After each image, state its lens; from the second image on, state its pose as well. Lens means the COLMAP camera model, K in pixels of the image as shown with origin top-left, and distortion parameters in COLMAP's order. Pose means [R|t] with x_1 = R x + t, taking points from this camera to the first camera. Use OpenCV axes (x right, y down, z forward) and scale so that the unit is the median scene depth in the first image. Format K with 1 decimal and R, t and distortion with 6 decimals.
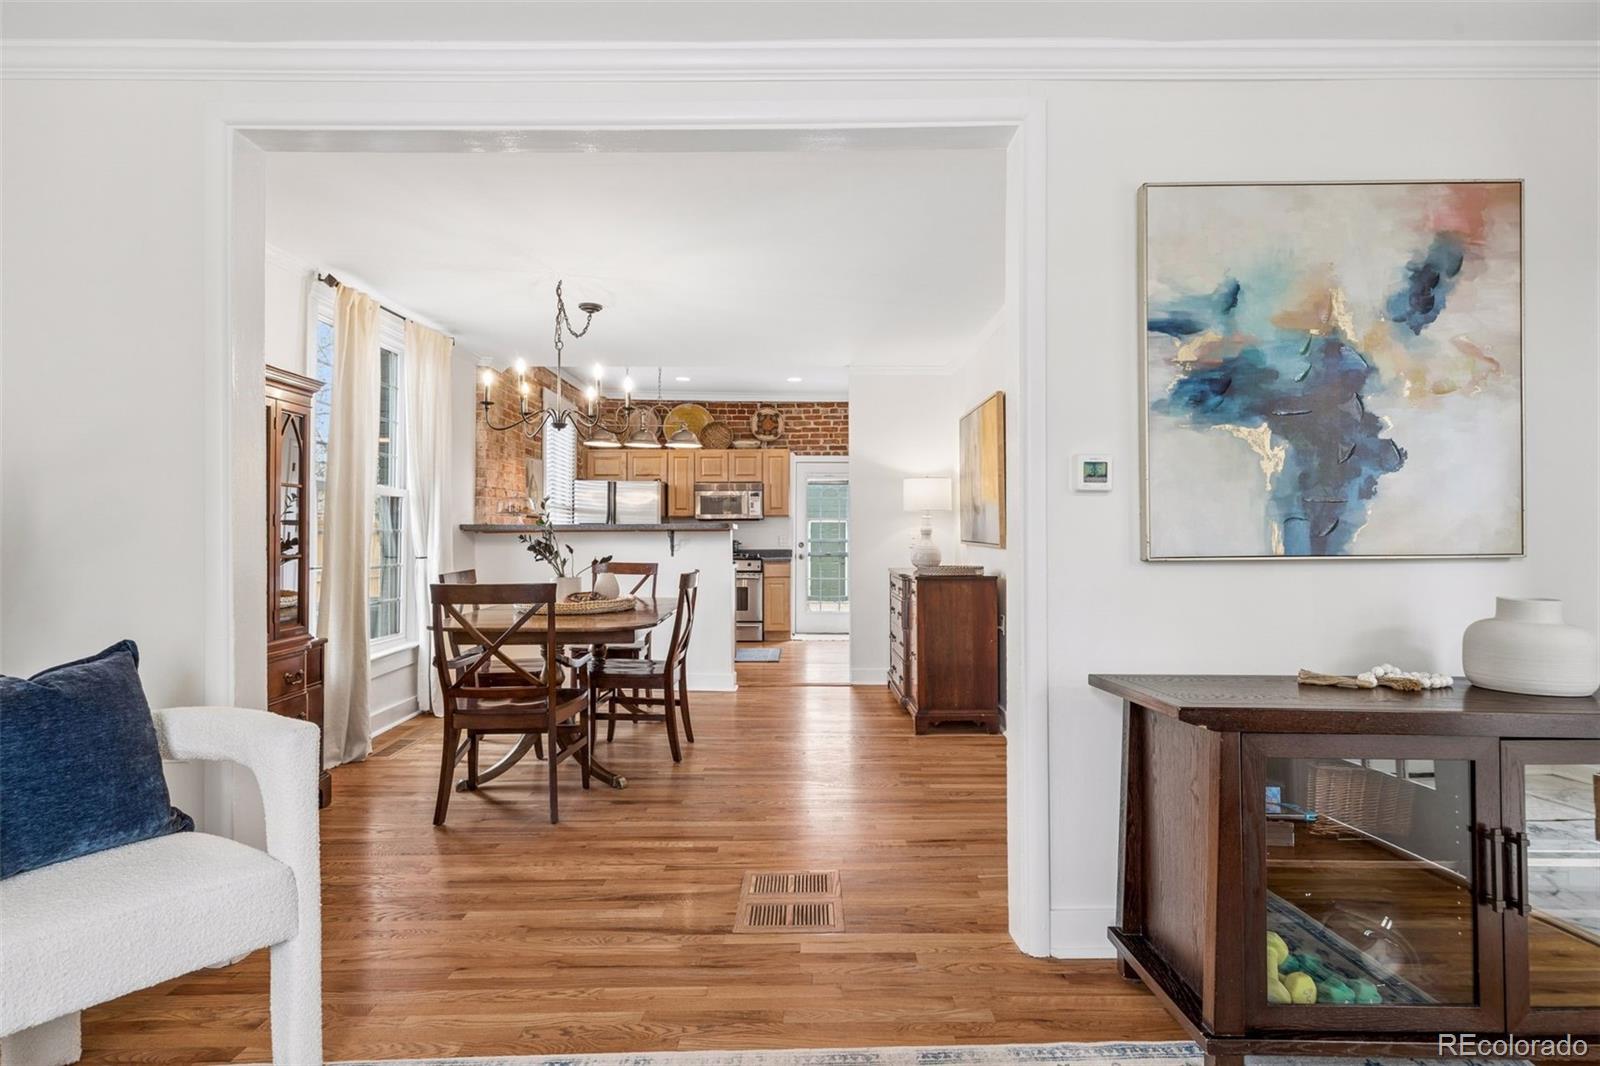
lens RADIAL K [[829.7, 0, 801.9], [0, 829.7, 527.1], [0, 0, 1]] dist [-0.002709, -0.000415]
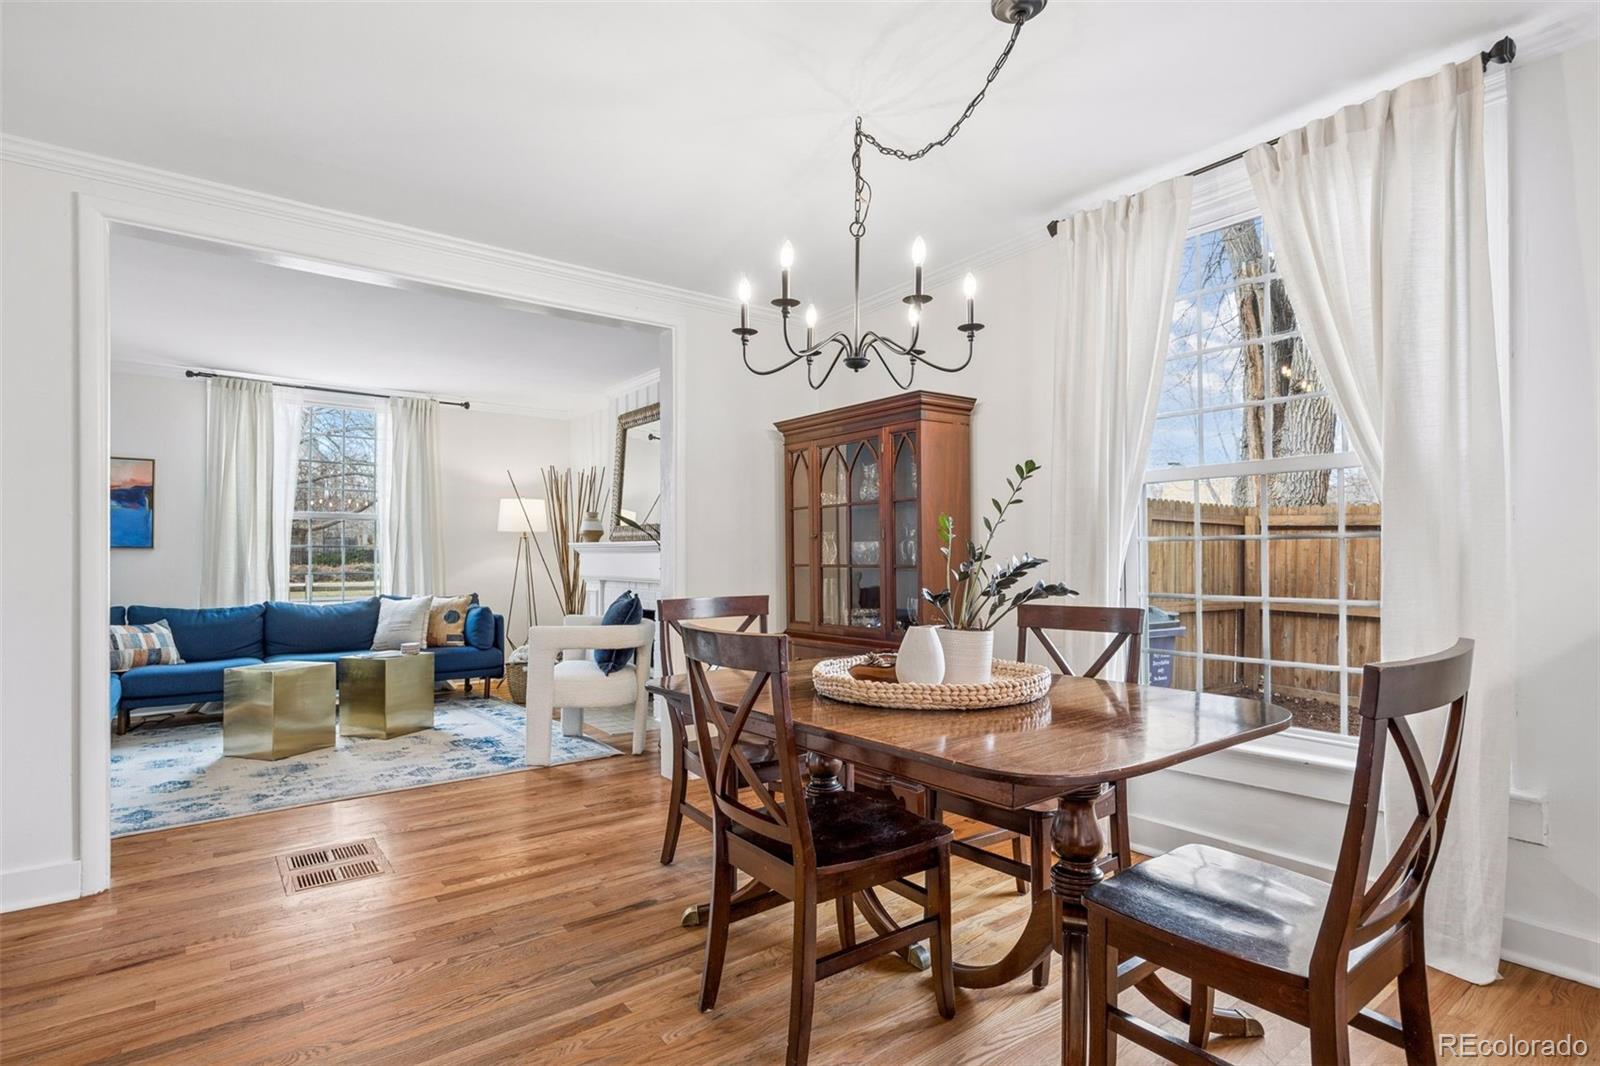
lens RADIAL K [[804.3, 0, 809.1], [0, 804.3, 551.3], [0, 0, 1]] dist [-0.000662, -0.000291]
pose [[-0.791898, 0.004693, -0.610636, 0.068664], [0.012581, 0.999884, -0.008630, 0.014171], [0.610524, -0.014517, -0.791865, 1.094902]]
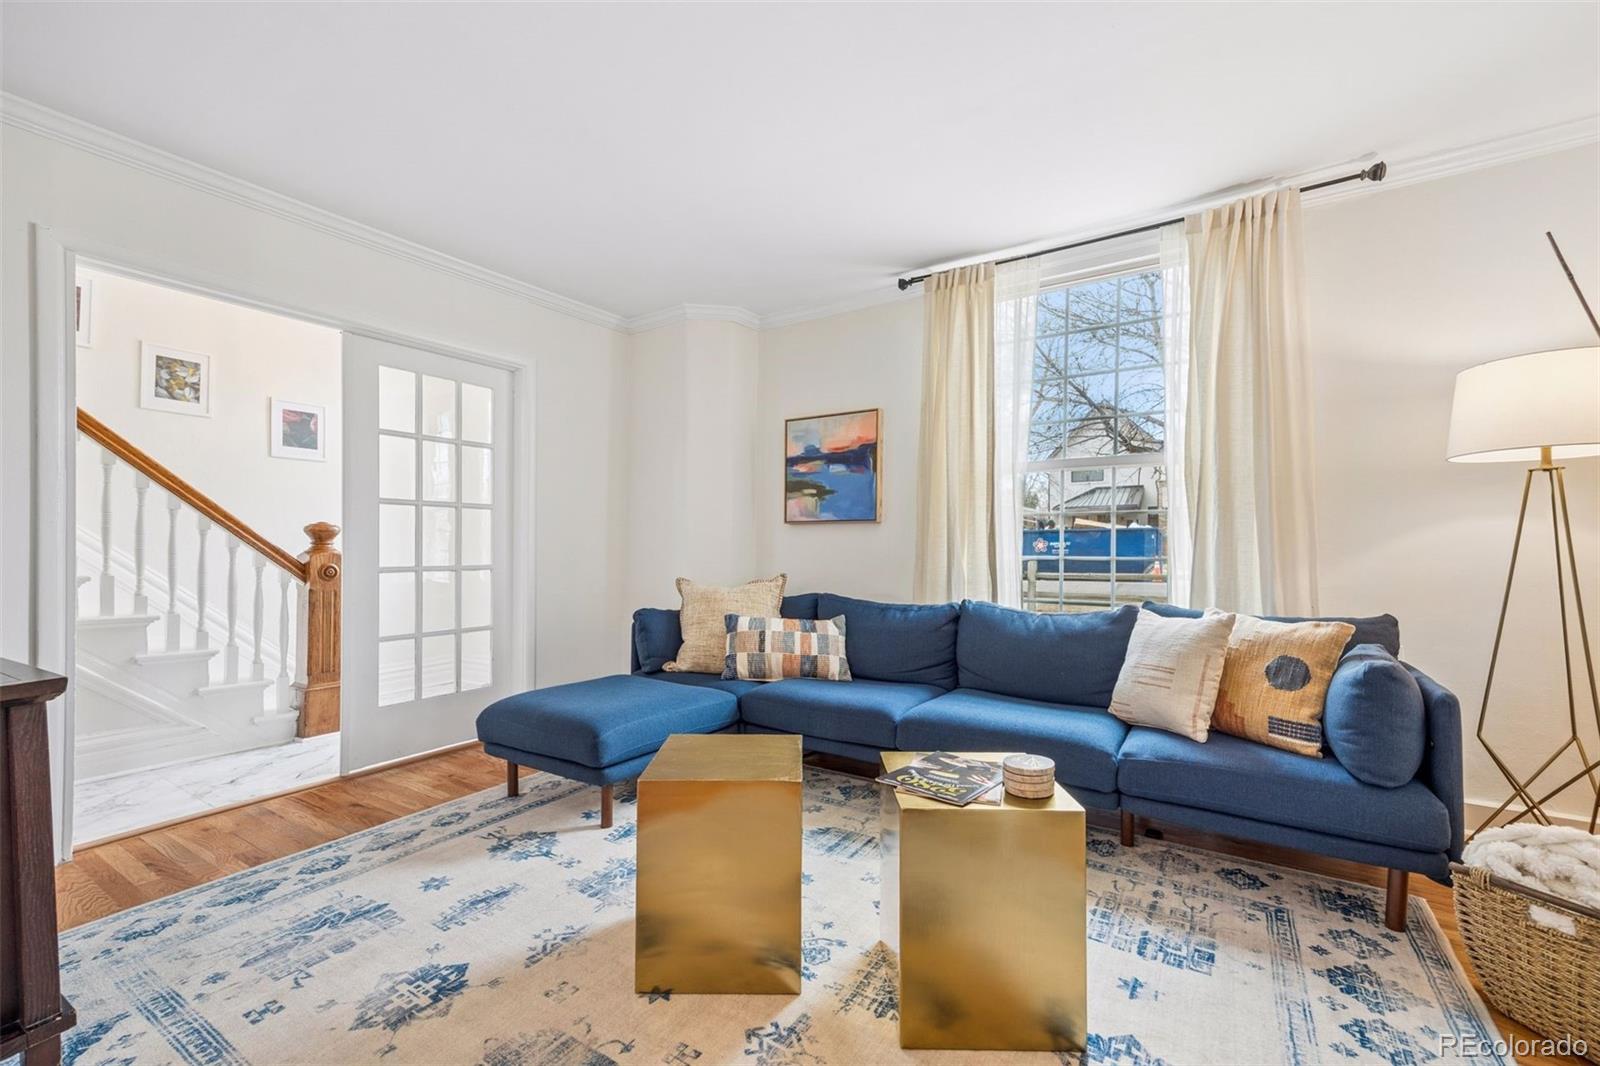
lens RADIAL K [[660.4, 0, 804.3], [0, 660.4, 544.2], [0, 0, 1]] dist [0.022562, -0.000500]
pose [[-0.837818, 0.006763, 0.545907, -0.200336], [-0.000807, 0.999907, -0.013626, 0.023292], [-0.545949, -0.011857, -0.837735, 0.358933]]
